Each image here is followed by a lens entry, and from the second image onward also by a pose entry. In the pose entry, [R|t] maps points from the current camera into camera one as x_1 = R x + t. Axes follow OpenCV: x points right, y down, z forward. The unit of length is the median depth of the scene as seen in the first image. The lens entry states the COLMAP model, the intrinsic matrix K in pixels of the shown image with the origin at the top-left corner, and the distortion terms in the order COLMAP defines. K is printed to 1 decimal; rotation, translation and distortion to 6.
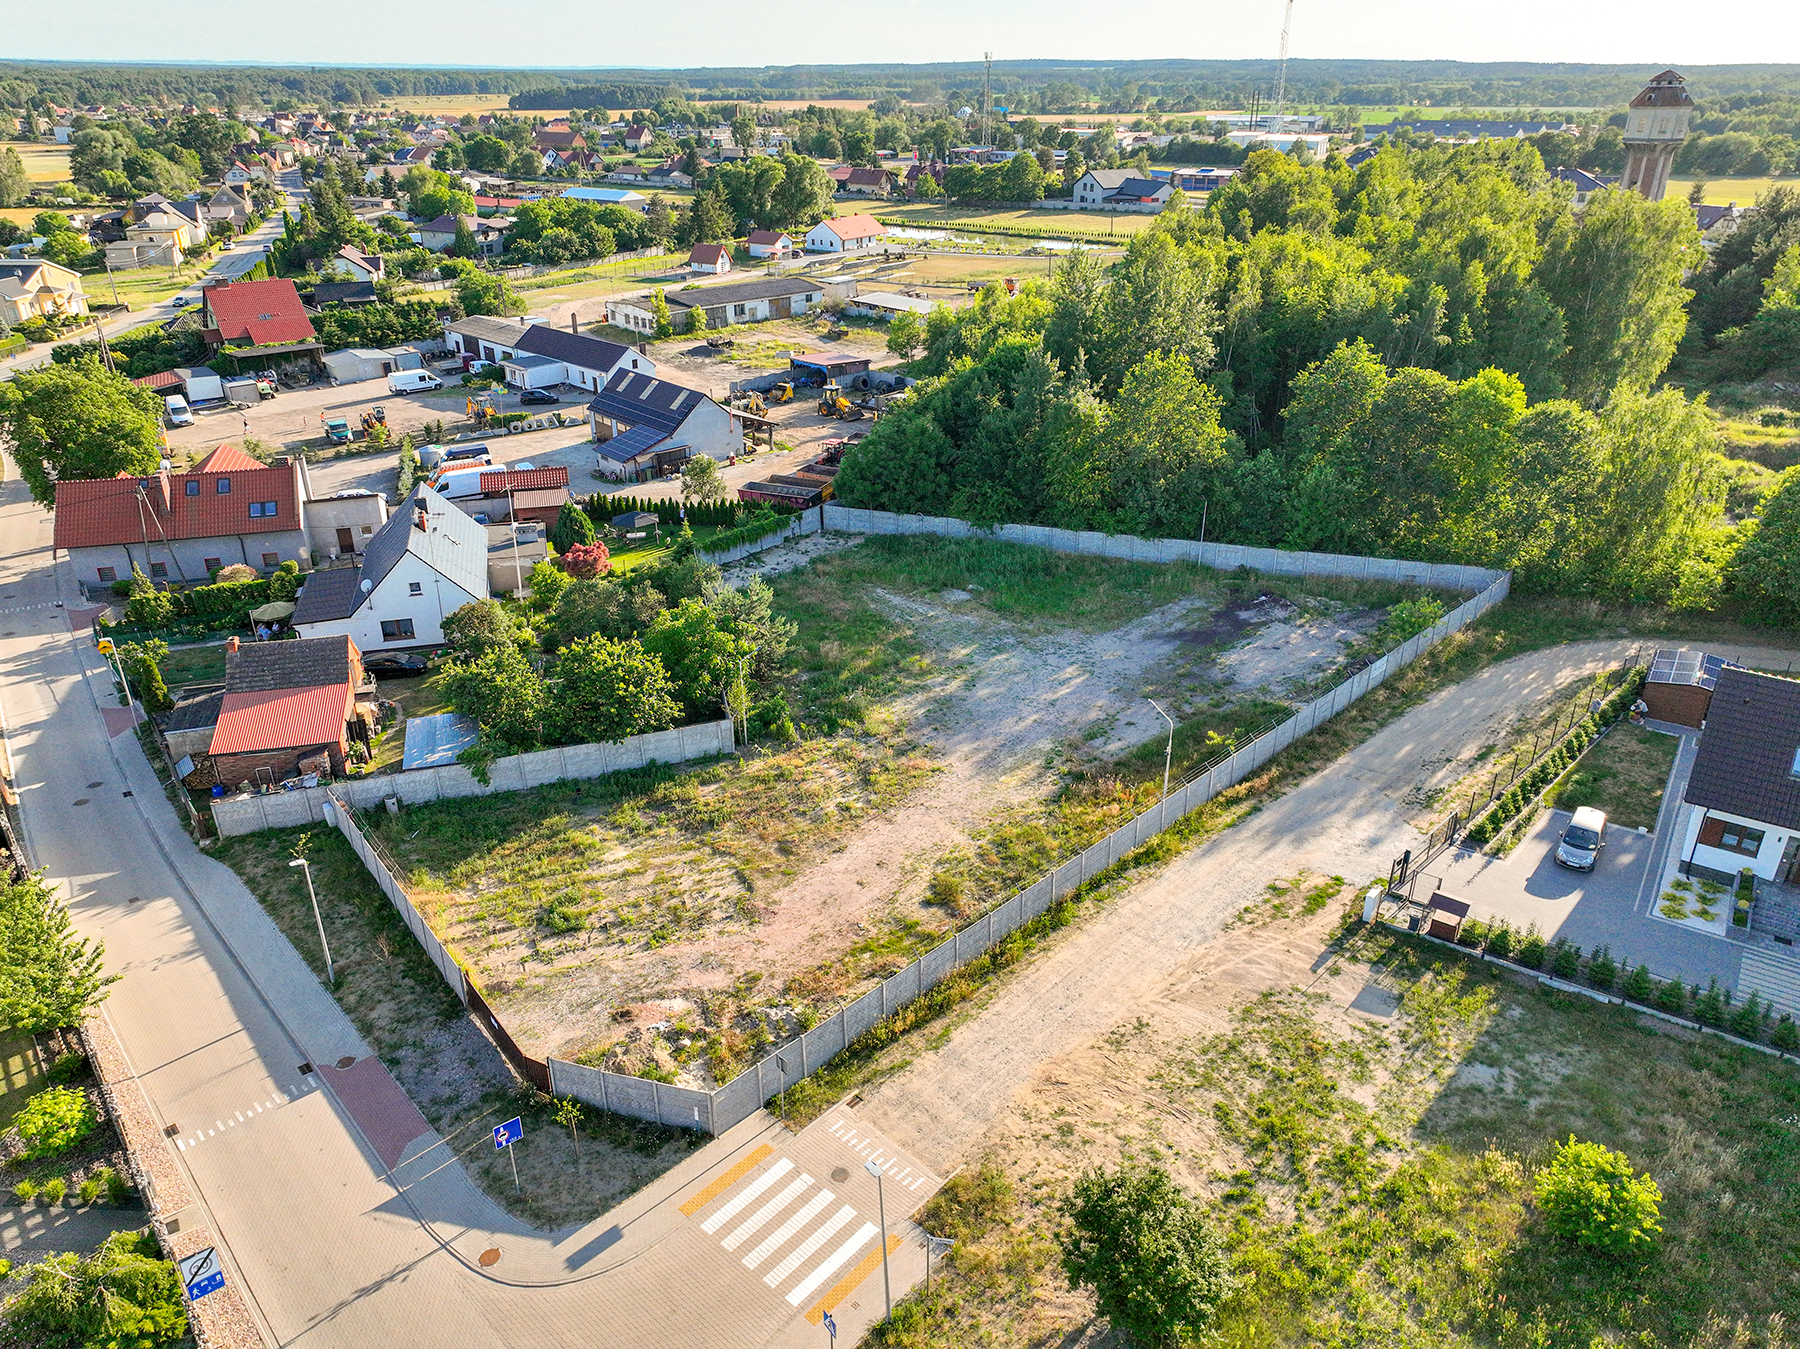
lens RADIAL K [[1263.6, 0, 900.0], [0, 1263.6, 674.5], [0, 0, 1]] dist [0.002181, 0.012600]
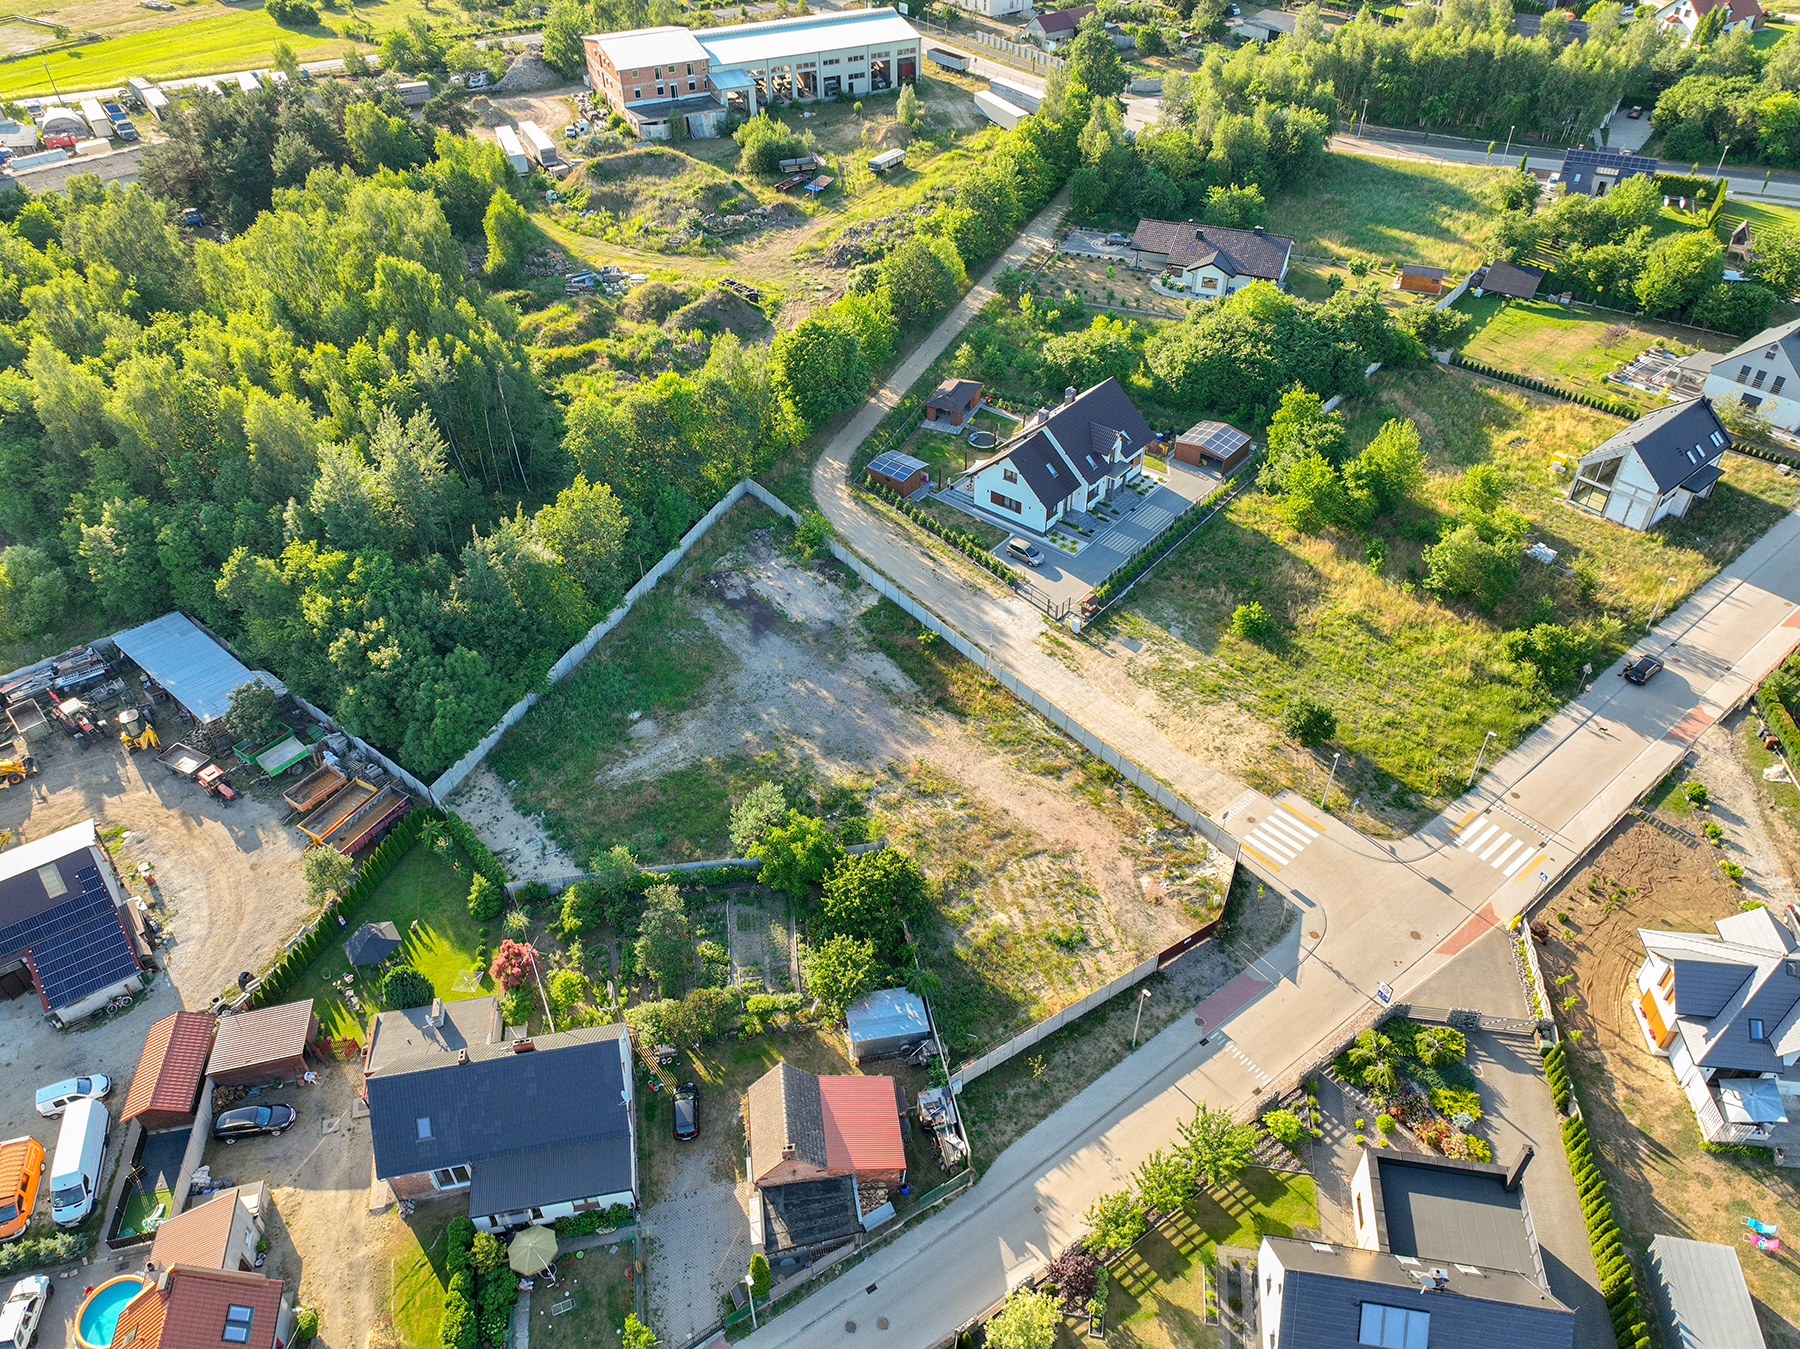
lens RADIAL K [[1263.6, 0, 900.0], [0, 1263.6, 674.5], [0, 0, 1]] dist [0.002181, 0.012600]
pose [[0.094328, -0.639571, 0.762923, -0.882736], [0.444773, 0.712681, 0.542460, -0.692808], [-0.890662, 0.288159, 0.351690, 0.352188]]
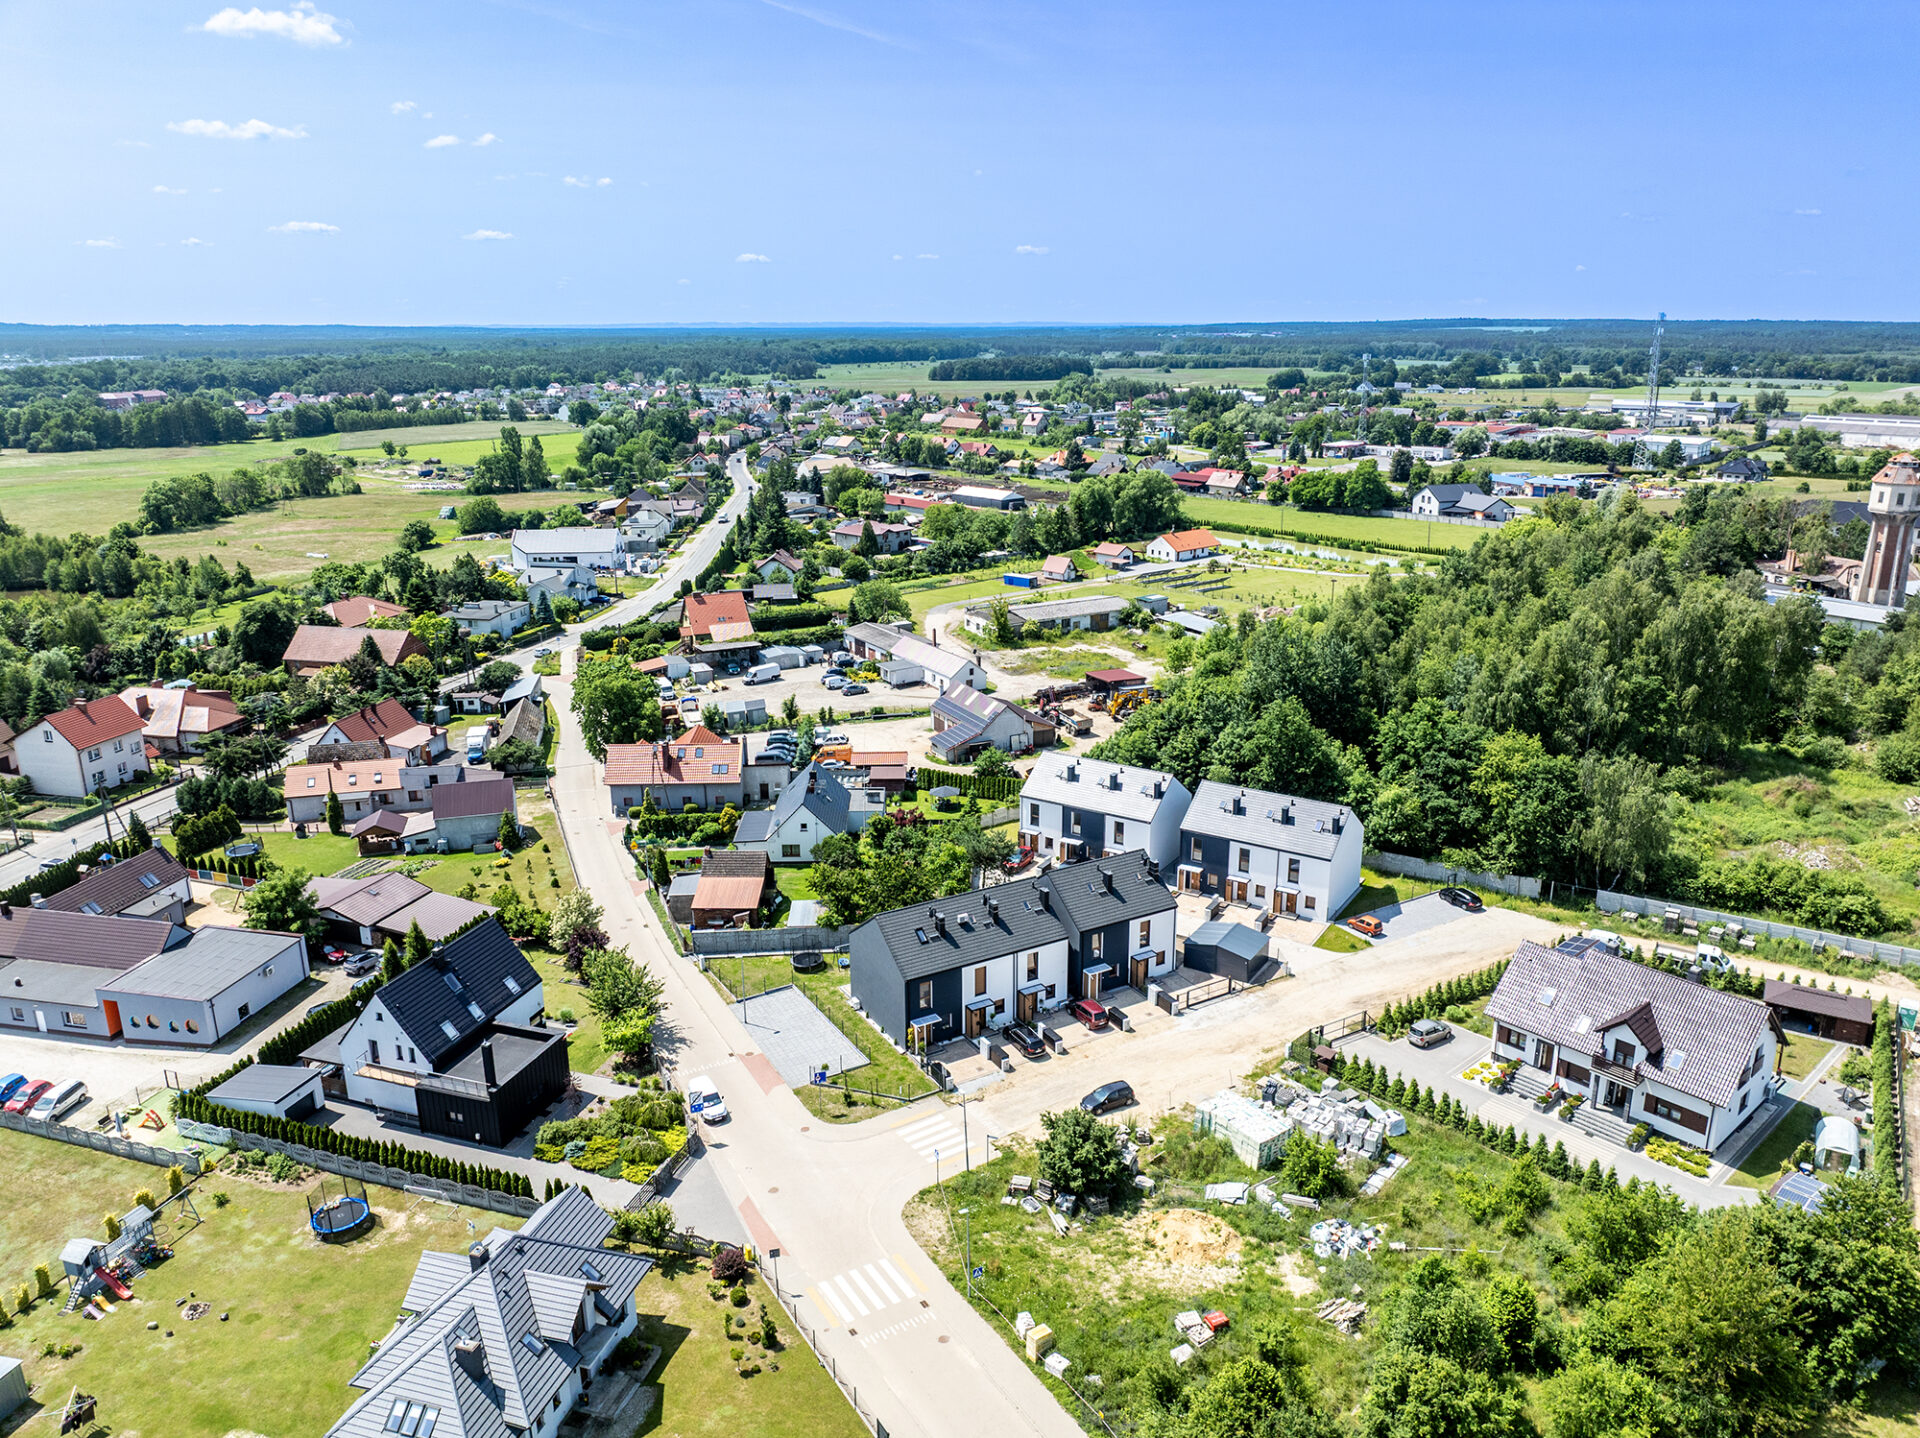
lens RADIAL K [[1344.0, 0, 960.0], [0, 1344.0, 719.0], [0, 0, 1]] dist [-0.027053, 0.000736]
pose [[0.967454, 0.064663, -0.244644, 0.233026], [-0.102915, 0.983775, -0.146952, 0.030730], [0.231172, 0.167347, 0.958412, -0.654494]]
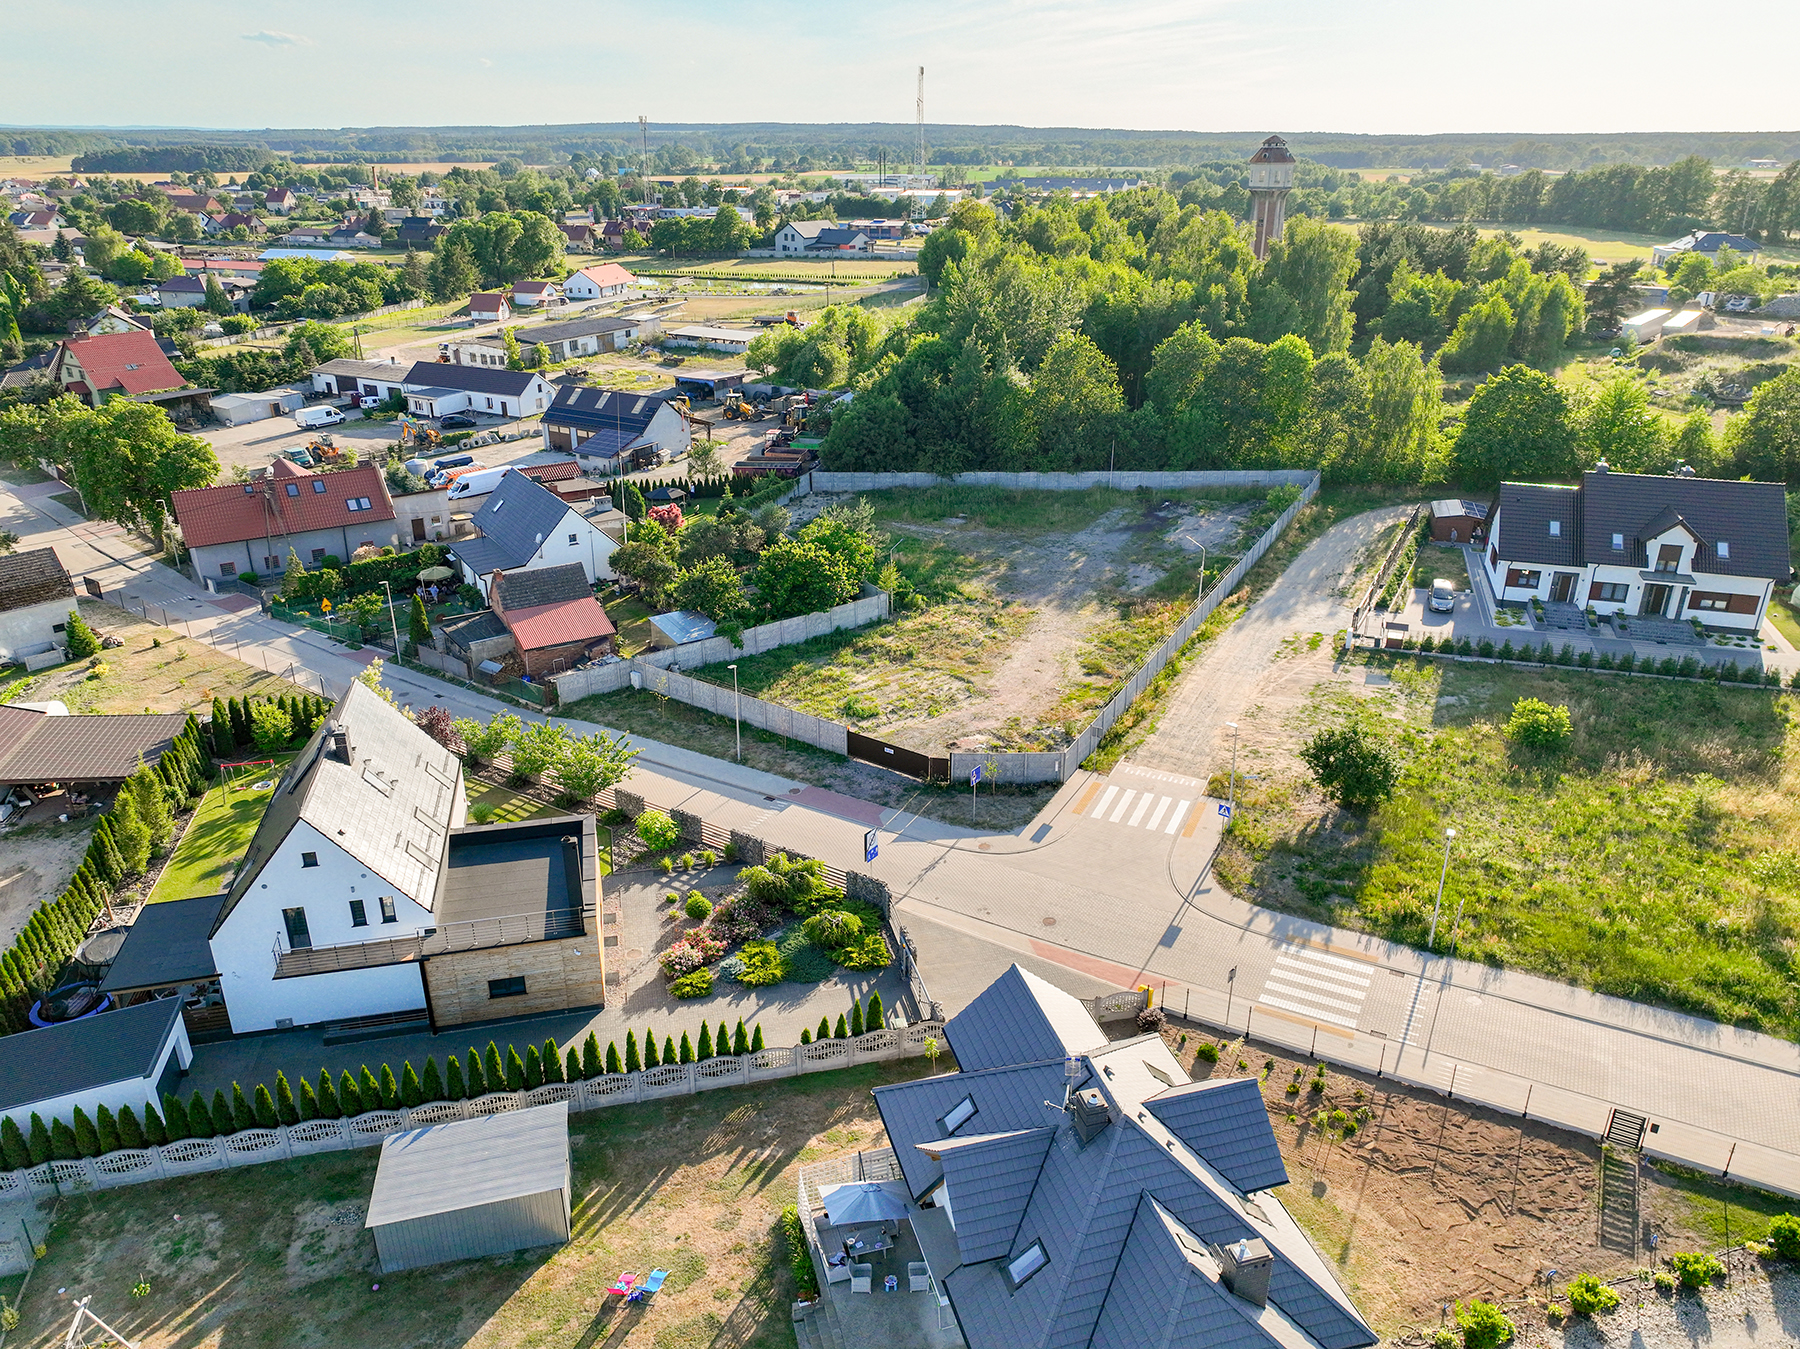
lens RADIAL K [[1263.6, 0, 900.0], [0, 1263.6, 674.5], [0, 0, 1]] dist [0.002181, 0.012600]
pose [[0.956704, -0.113834, 0.267878, -0.405315], [0.124823, 0.991881, -0.024298, 0.129005], [-0.262937, 0.056683, 0.963147, -0.265939]]
